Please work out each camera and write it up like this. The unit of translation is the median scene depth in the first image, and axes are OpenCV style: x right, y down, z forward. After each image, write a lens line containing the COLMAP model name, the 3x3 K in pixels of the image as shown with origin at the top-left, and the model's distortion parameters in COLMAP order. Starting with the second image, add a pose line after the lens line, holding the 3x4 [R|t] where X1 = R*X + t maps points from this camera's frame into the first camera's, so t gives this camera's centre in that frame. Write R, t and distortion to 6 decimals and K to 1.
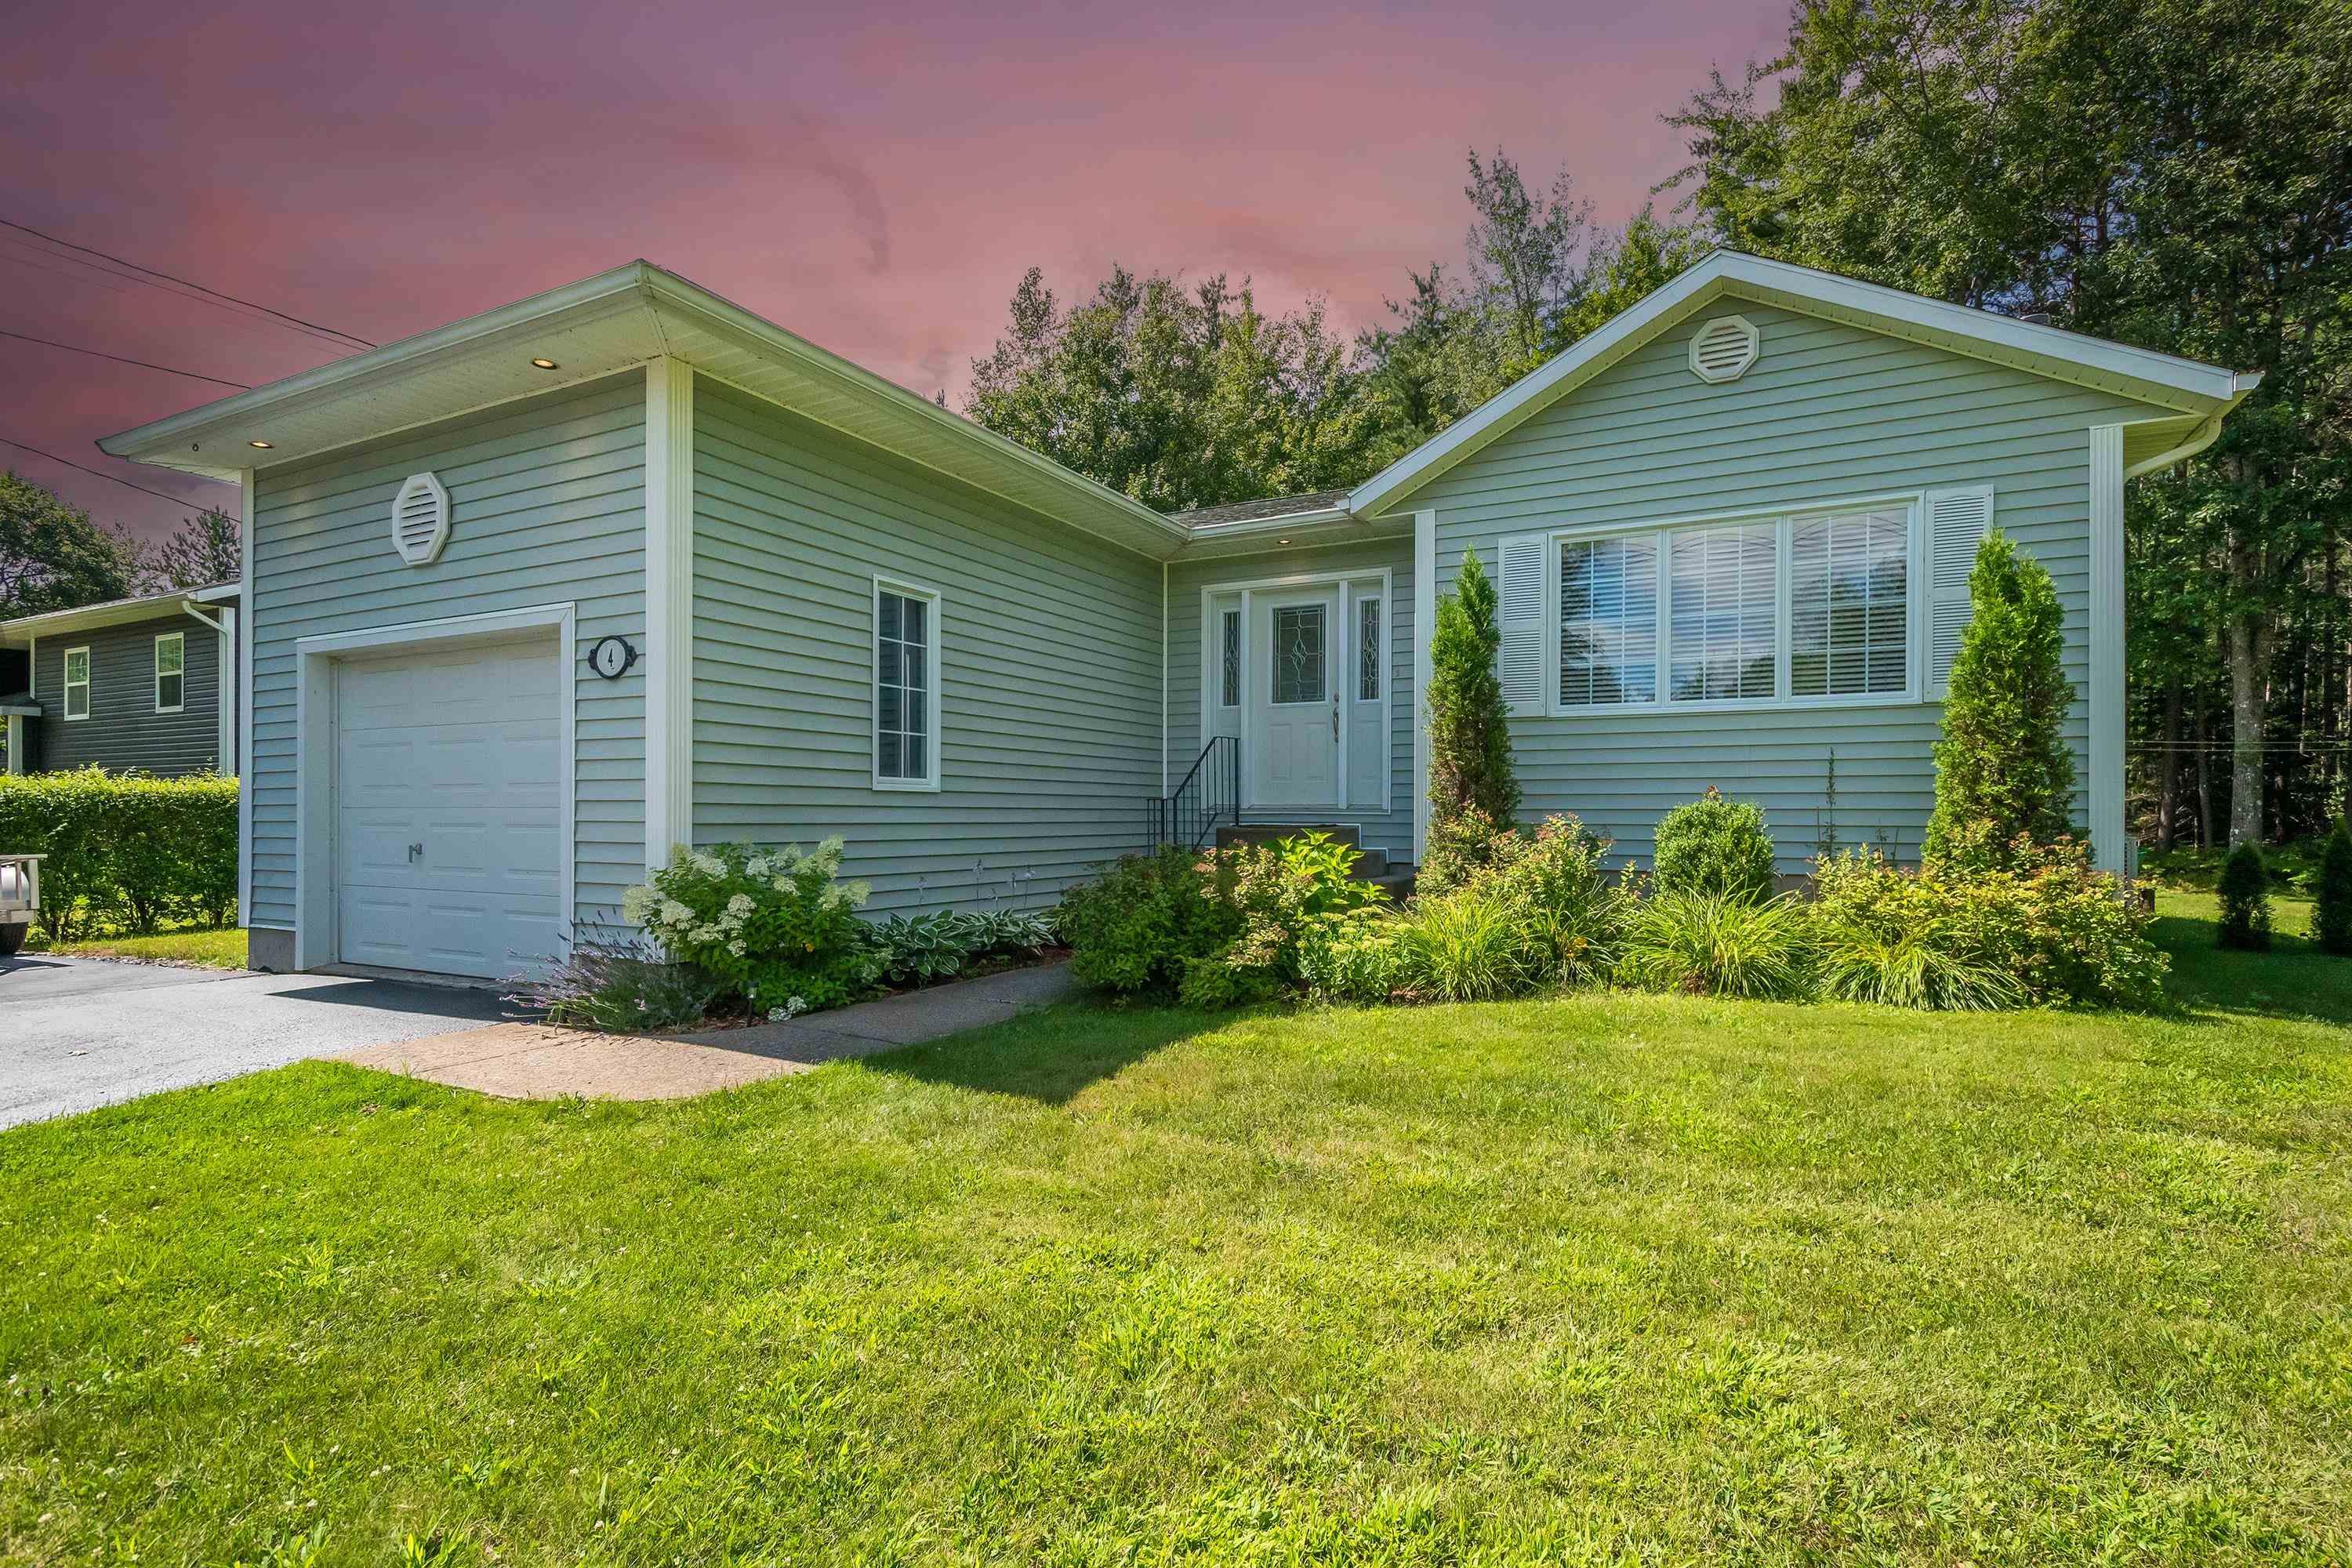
lens RADIAL K [[1137.3, 0, 1185.1], [0, 1137.3, 803.6], [0, 0, 1]] dist [0.009952, 0.000693]
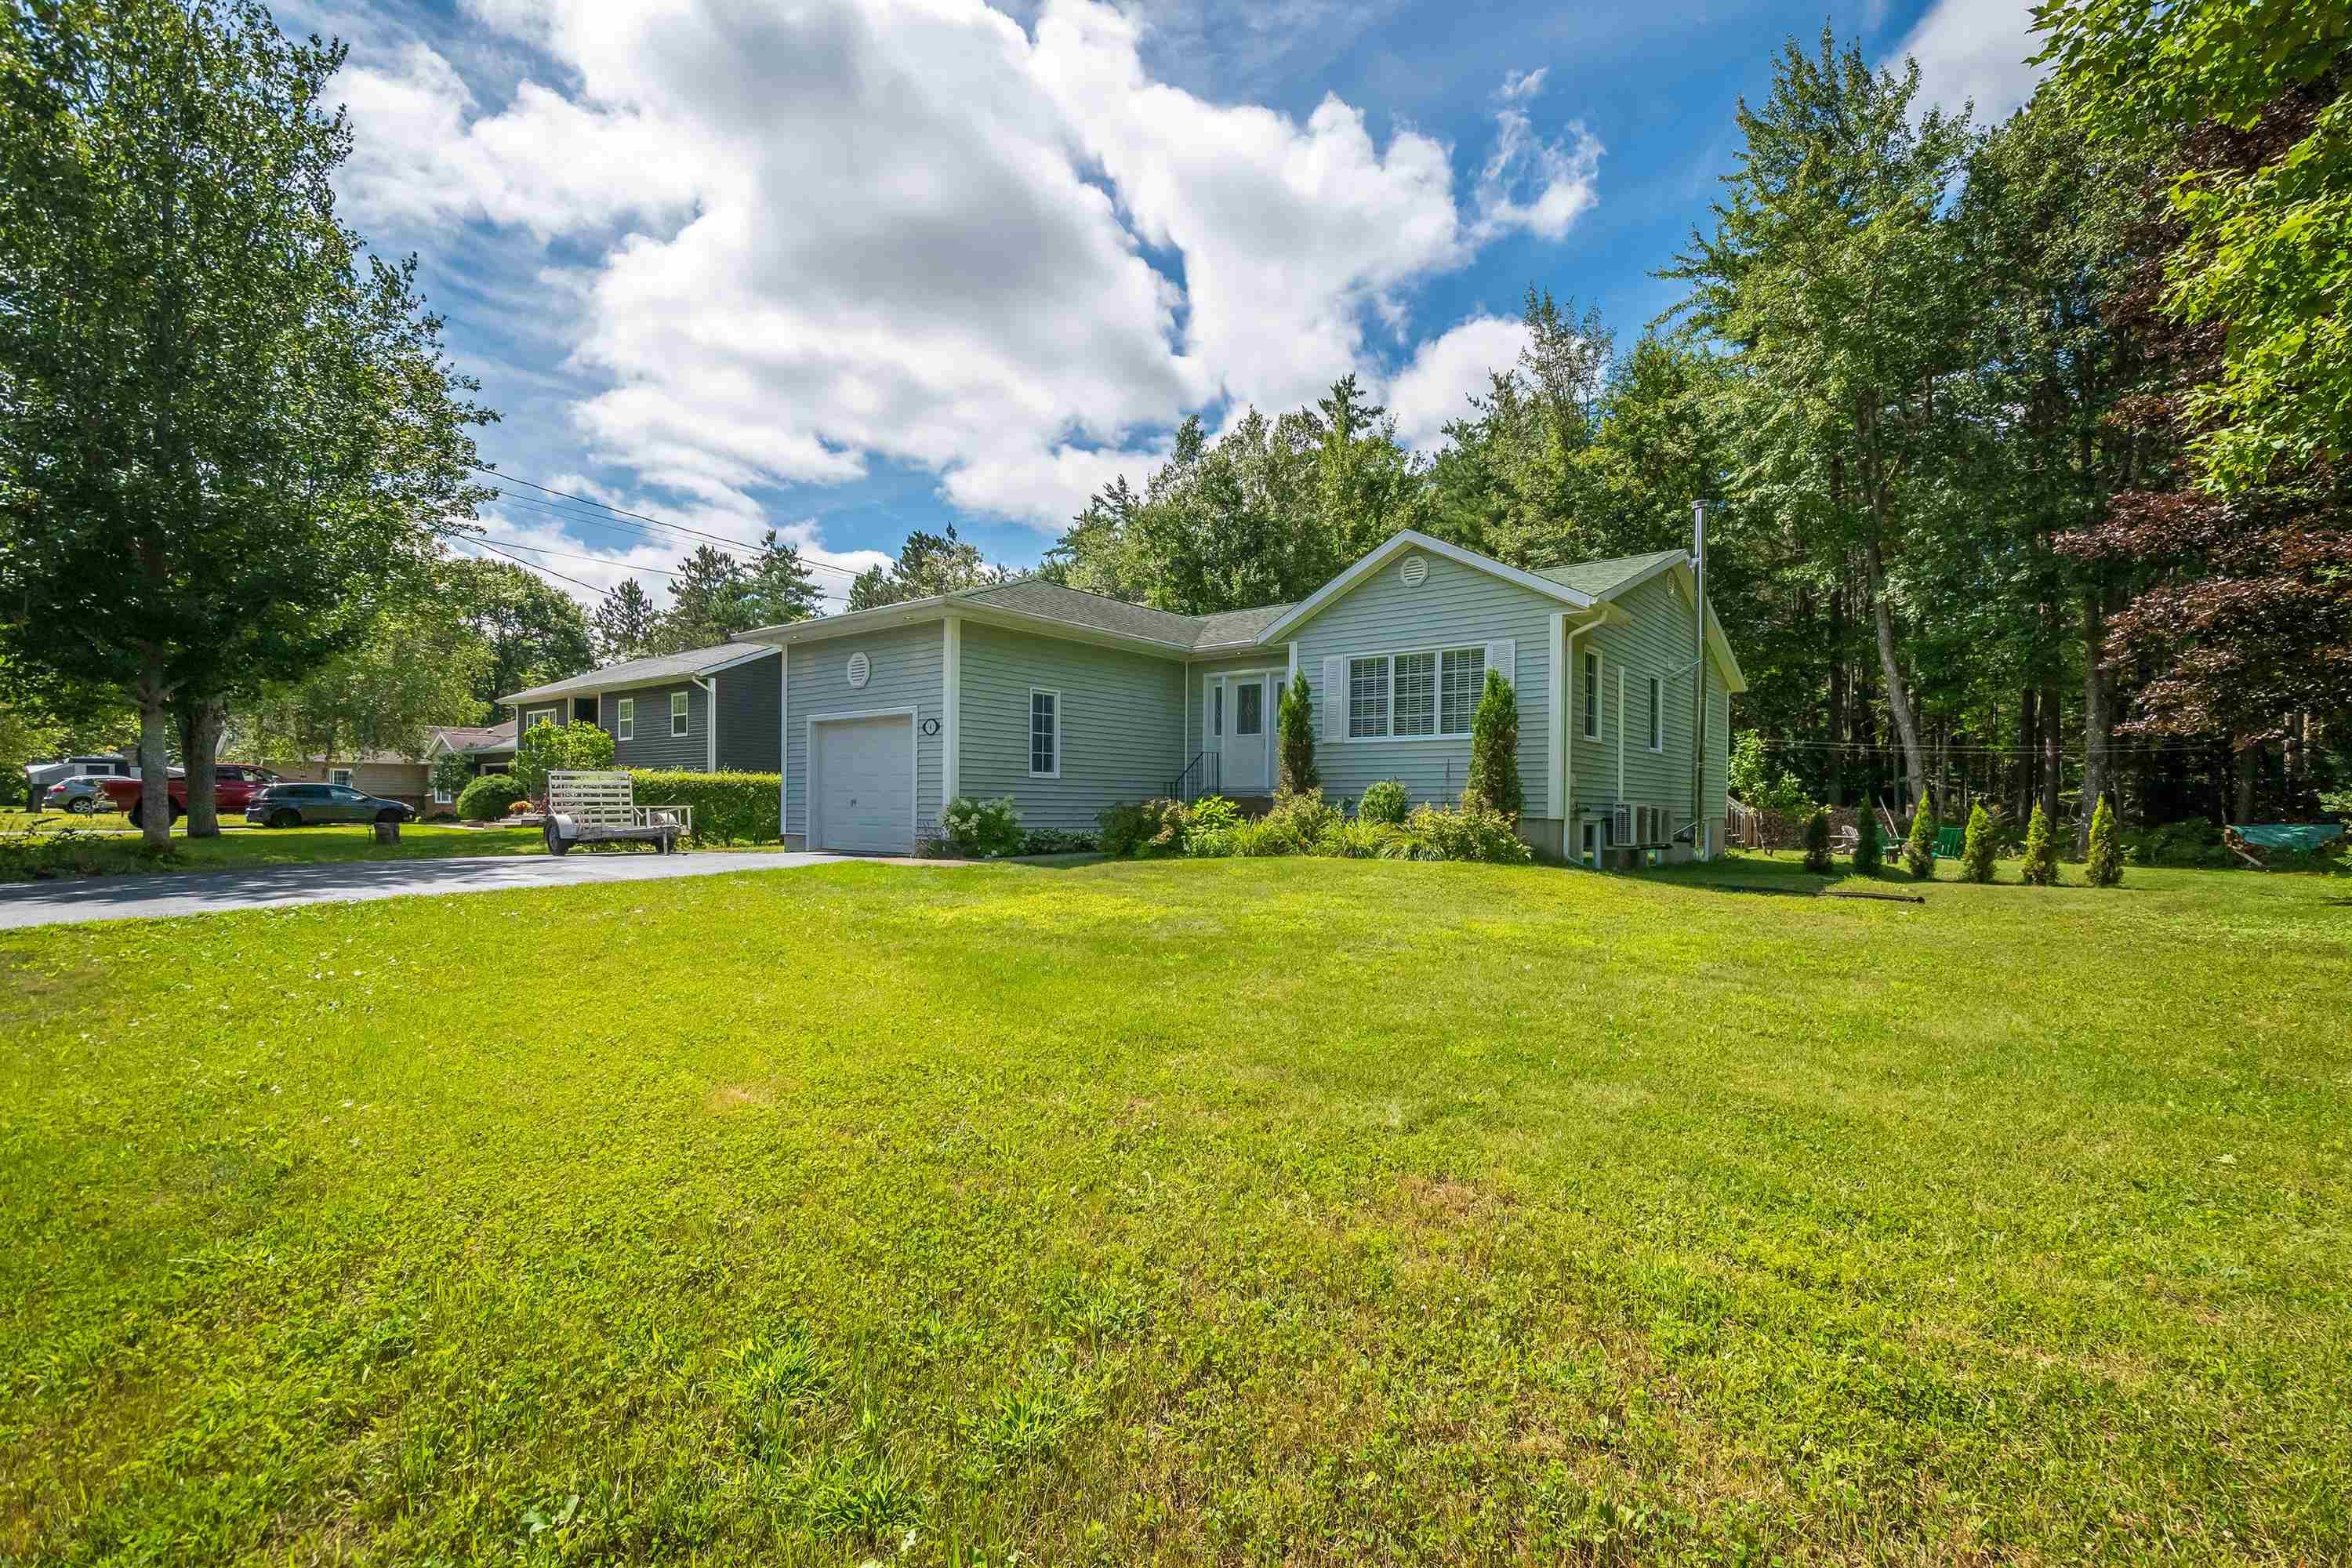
lens RADIAL K [[1033.8, 0, 1177.4], [0, 1033.8, 793.5], [0, 0, 1]] dist [0.001074, -0.000084]
pose [[0.981618, 0.002987, -0.190833, 0.438971], [-0.003846, 0.999984, -0.004131, 0.029094], [0.190818, 0.004789, 0.981614, -1.057270]]
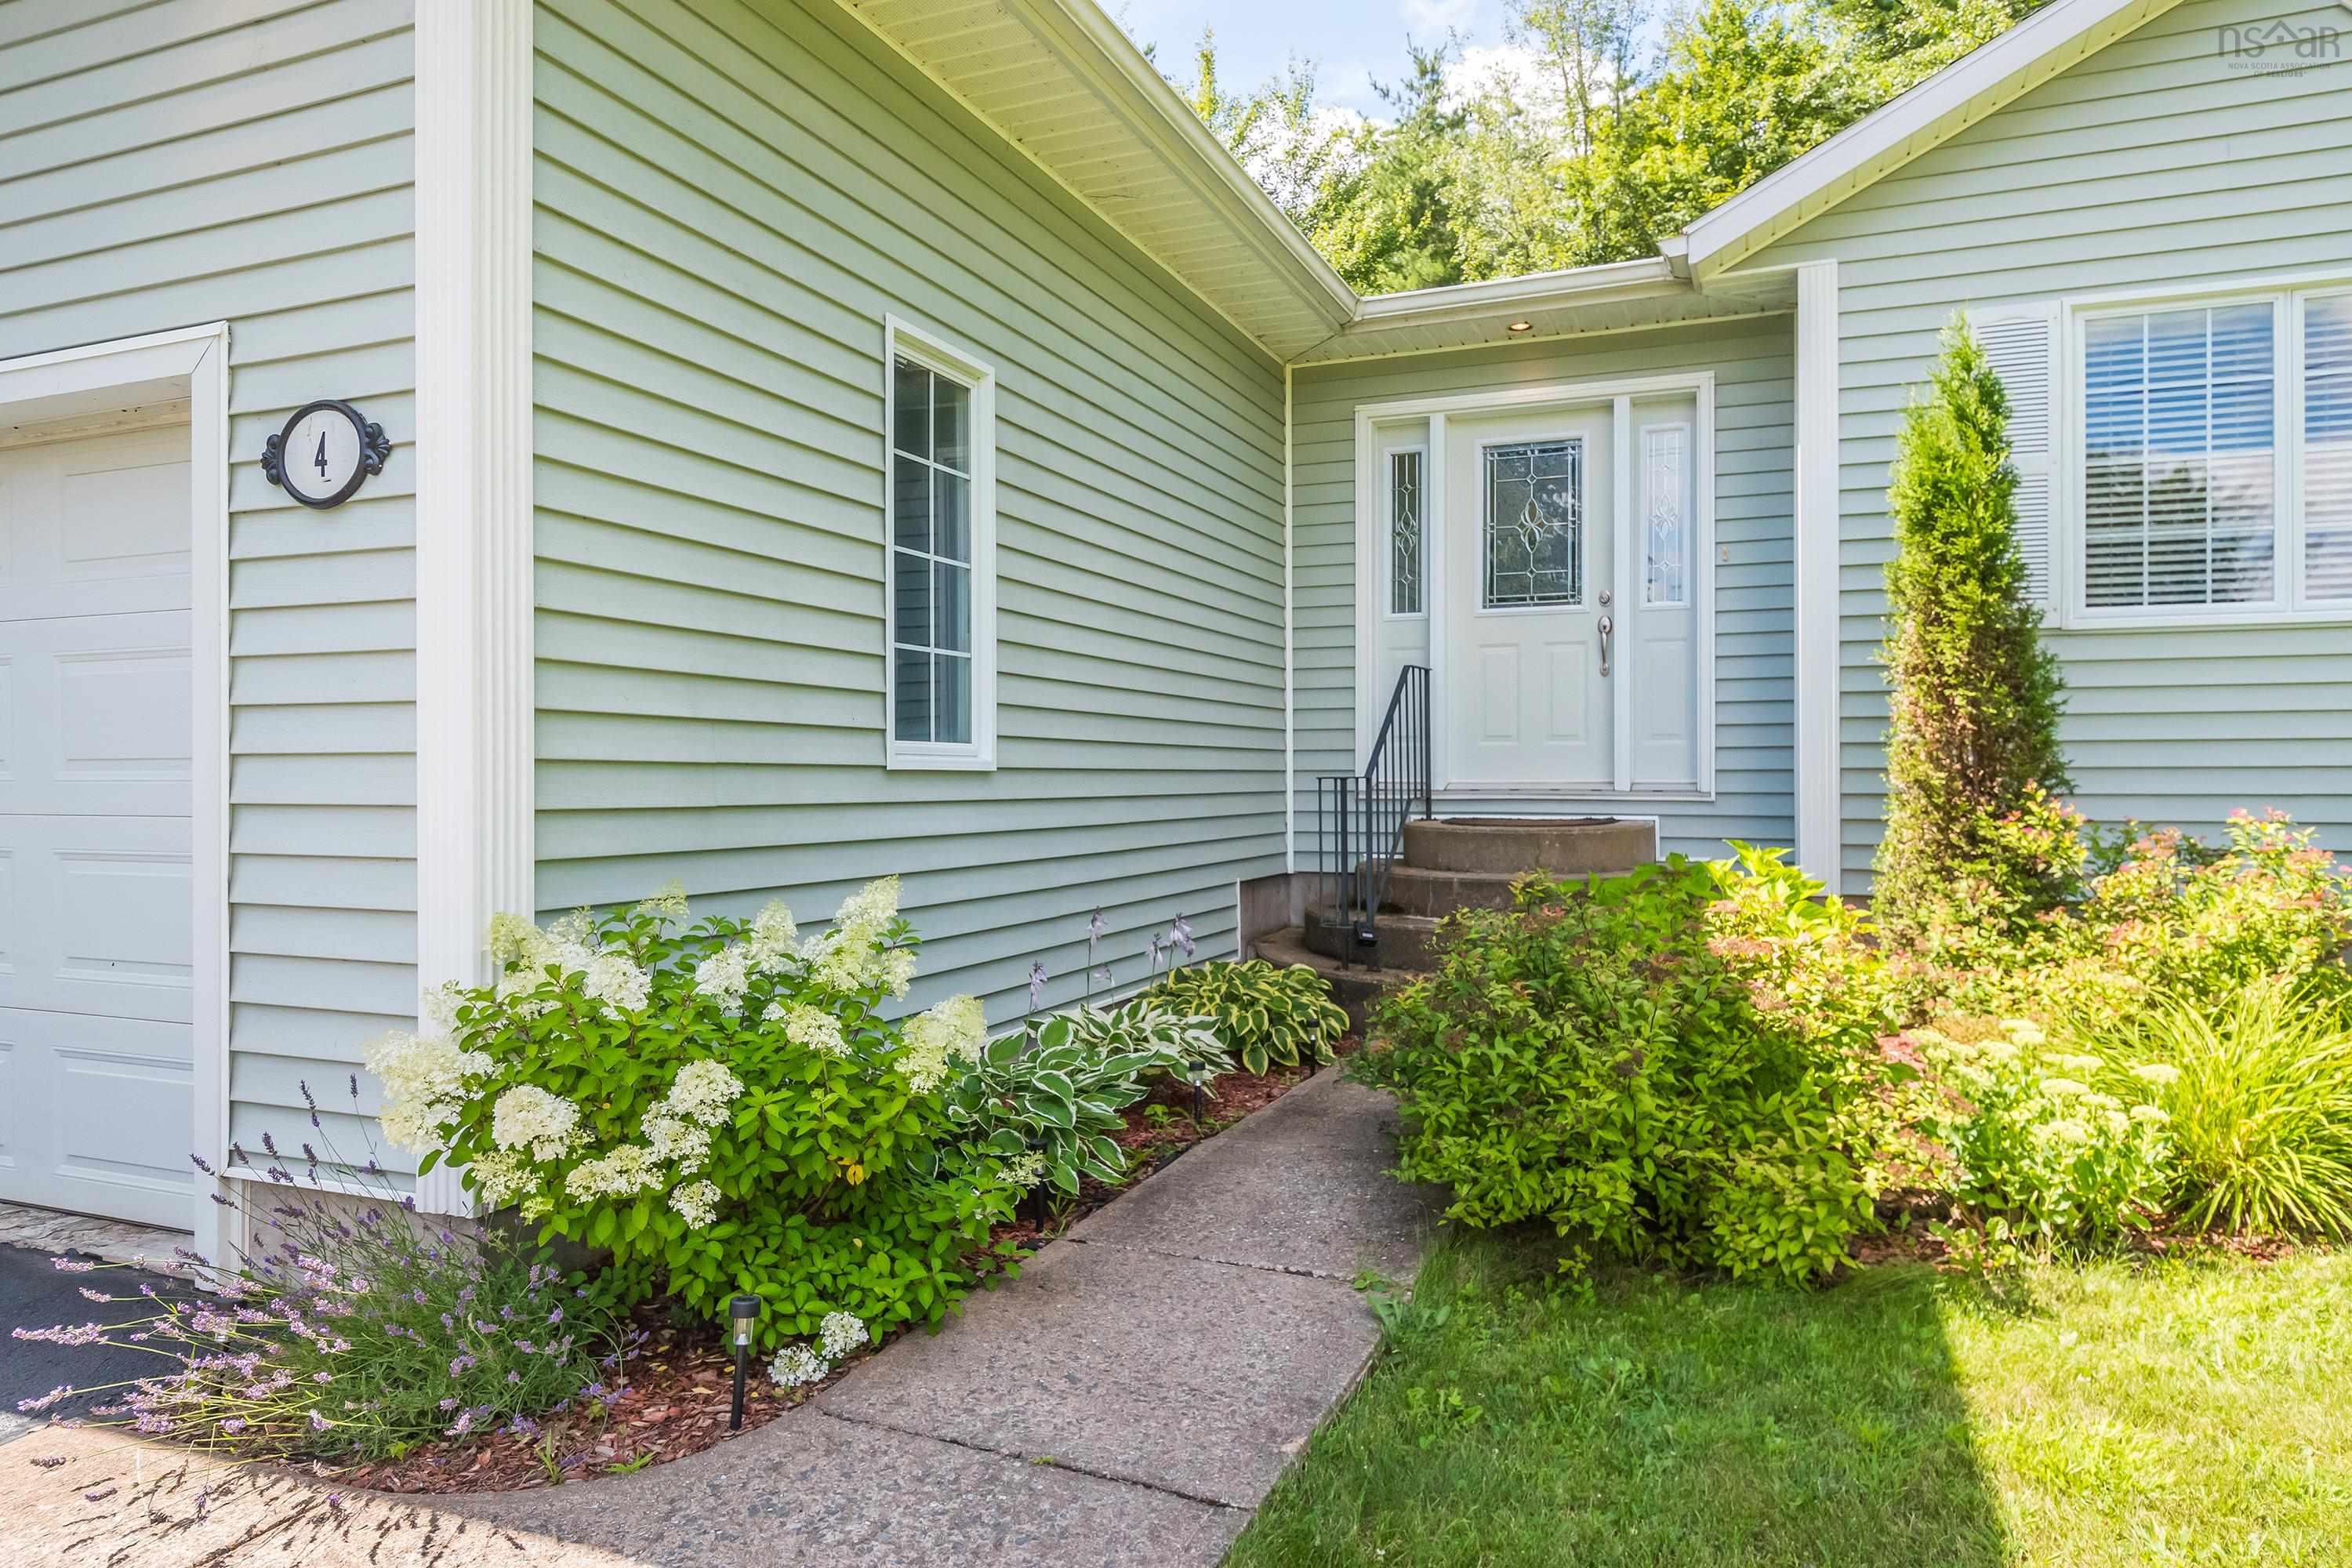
lens RADIAL K [[1464.4, 0, 1185.2], [0, 1464.4, 770.0], [0, 0, 1]] dist [-0.001158, -0.000721]
pose [[0.994996, -0.005064, 0.099789, -0.209312], [0.004705, 0.999982, 0.003828, -0.013188], [-0.099807, -0.003339, 0.995001, 0.376434]]
